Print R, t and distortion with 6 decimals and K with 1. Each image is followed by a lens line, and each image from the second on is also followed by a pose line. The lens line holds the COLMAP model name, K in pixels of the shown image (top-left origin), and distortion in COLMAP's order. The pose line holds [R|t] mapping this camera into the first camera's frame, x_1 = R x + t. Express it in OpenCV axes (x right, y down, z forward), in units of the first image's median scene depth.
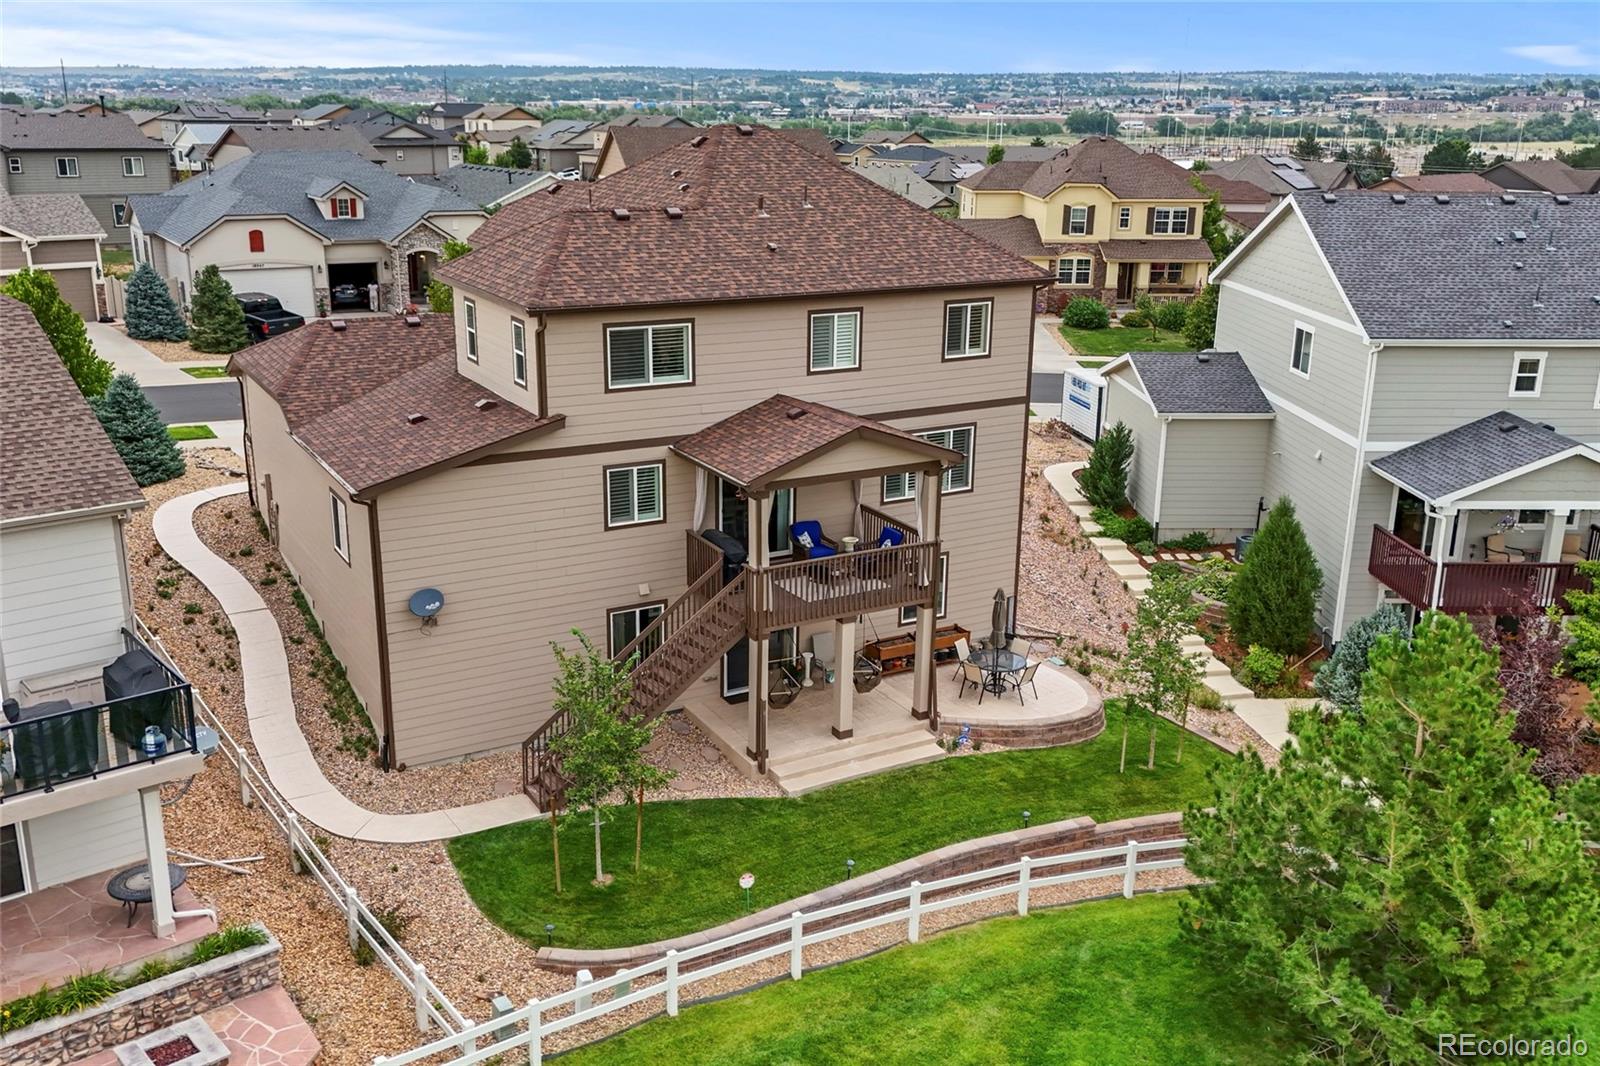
lens RADIAL K [[1431.5, 0, 793.4], [0, 1431.5, 538.3], [0, 0, 1]] dist [0.092620, -0.113422]
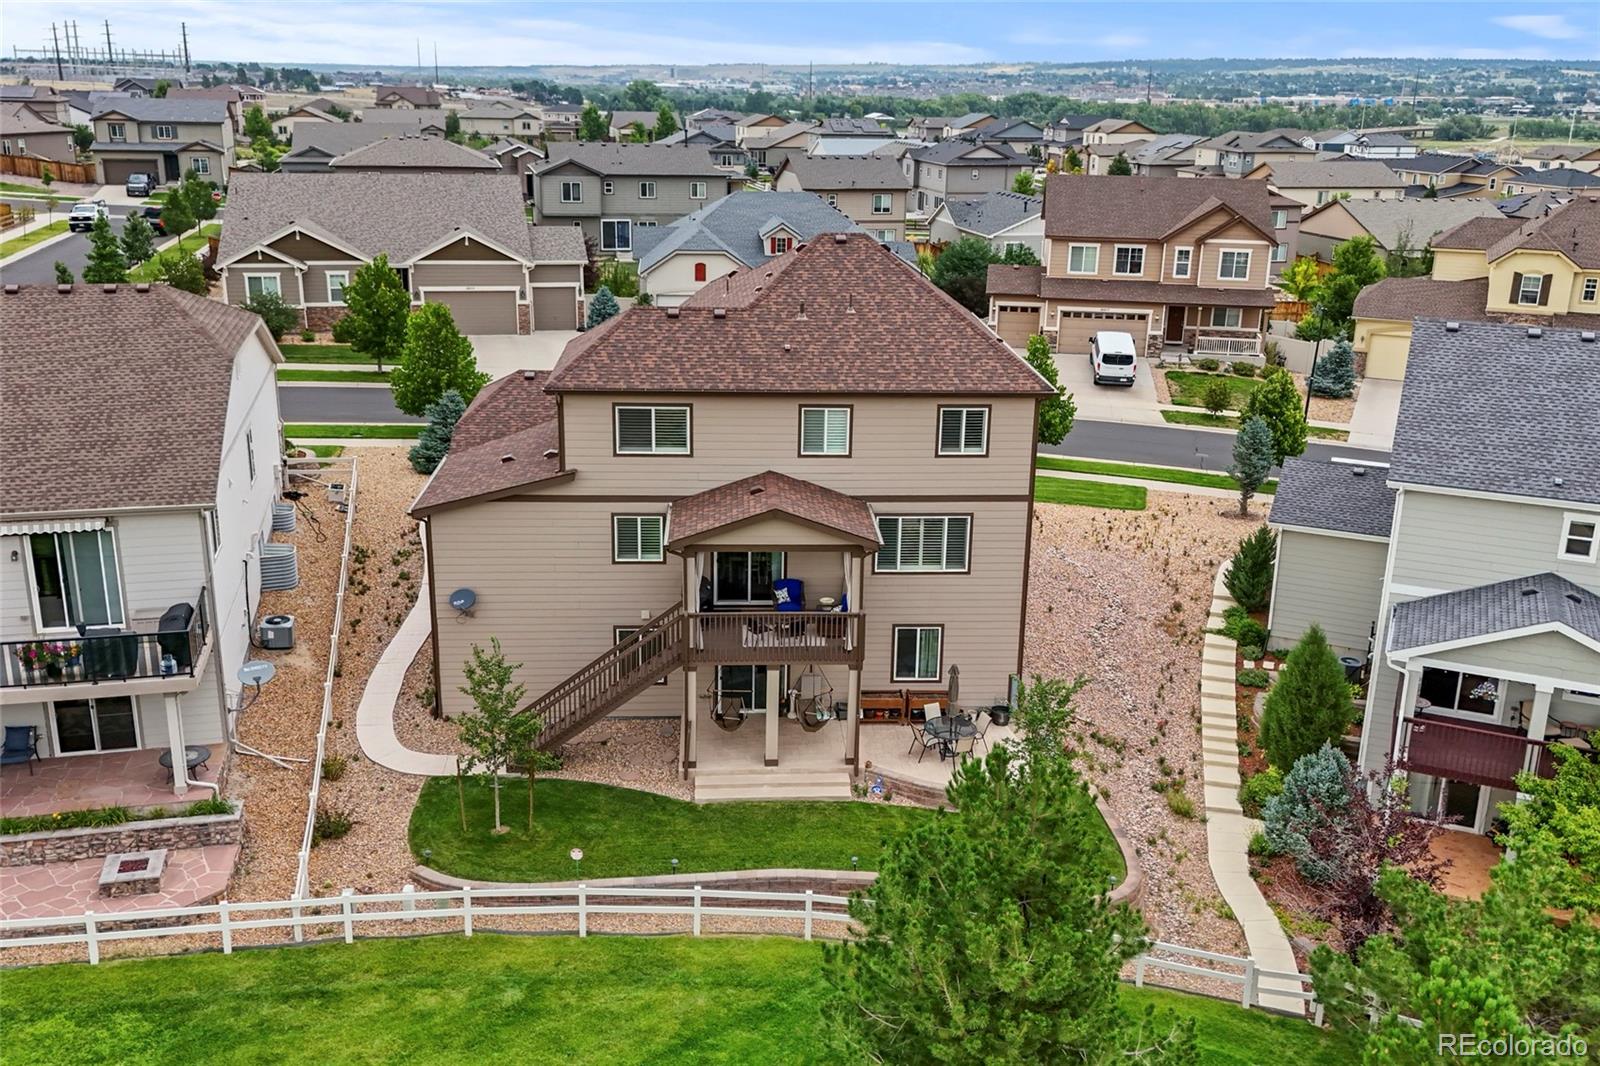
lens RADIAL K [[1429.3, 0, 800.0], [0, 1429.3, 533.0], [0, 0, 1]] dist [0.098231, -0.149041]
pose [[0.898794, 0.134990, -0.417071, 0.516658], [-0.135298, 0.990381, 0.028979, -0.087266], [0.416971, 0.030383, 0.908412, -0.070254]]
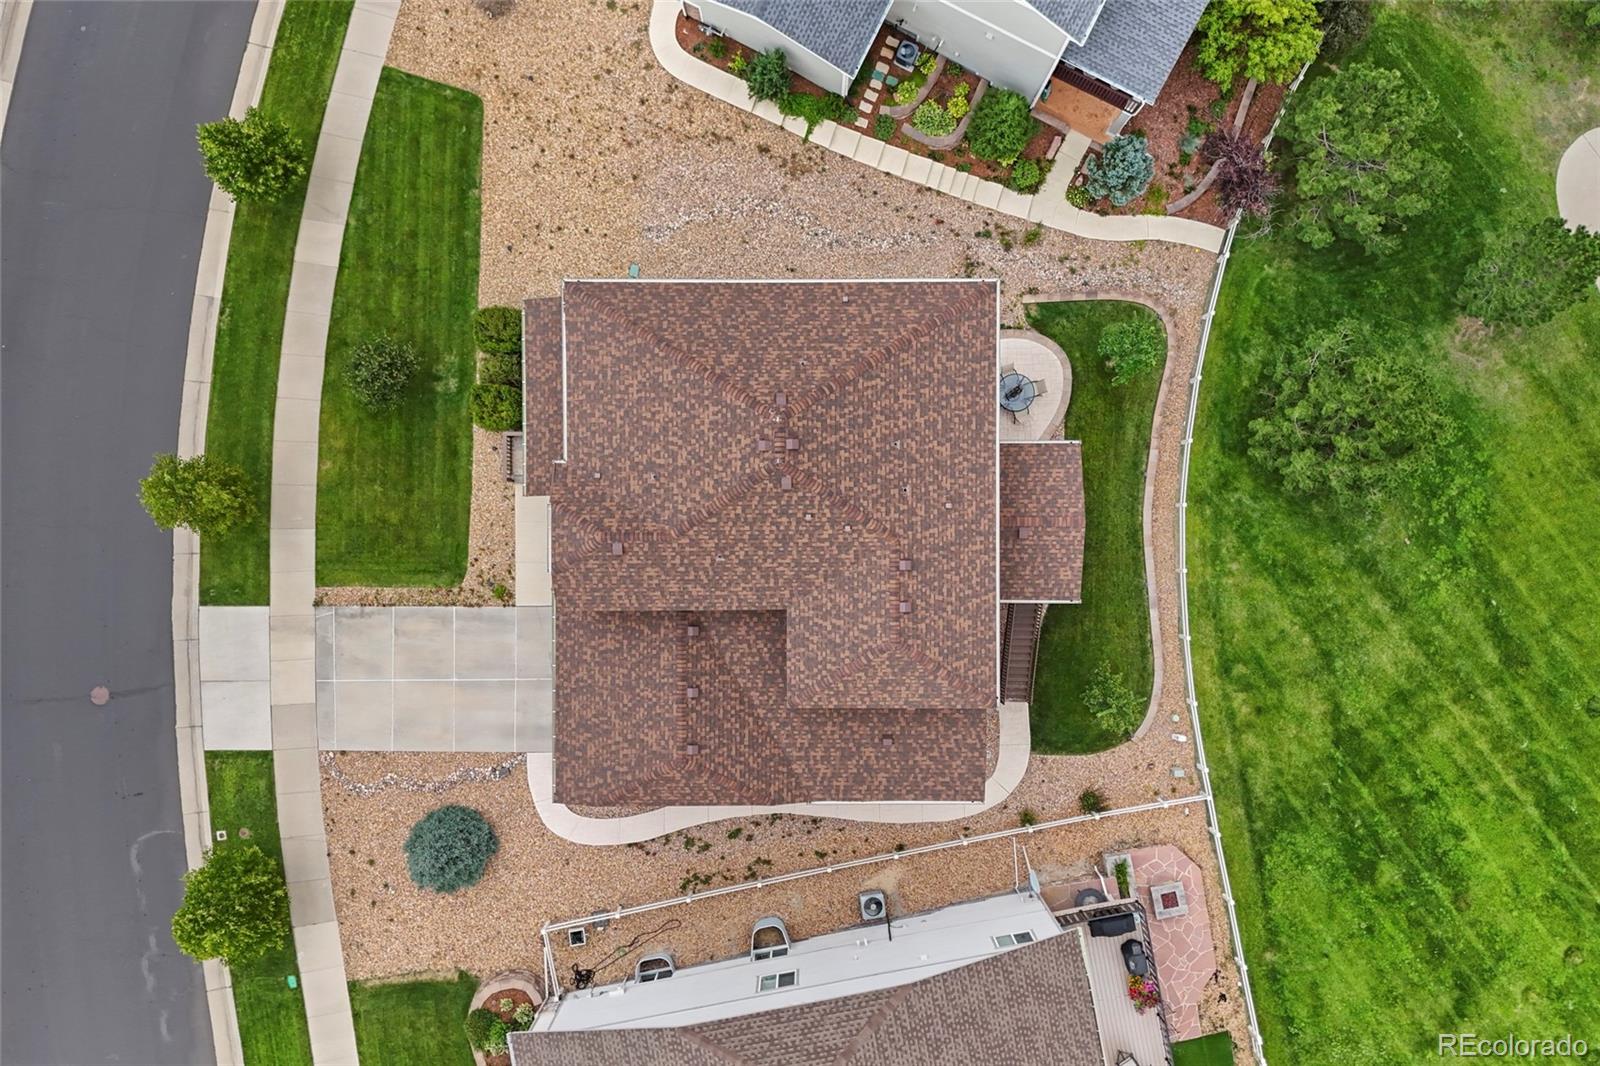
lens RADIAL K [[1429.3, 0, 800.0], [0, 1429.3, 533.0], [0, 0, 1]] dist [0.098231, -0.149041]
pose [[0.489334, -0.871774, -0.023712, -0.074064], [0.275628, 0.128802, 0.952596, -1.553482], [-0.827394, -0.472674, 0.303312, 0.696558]]
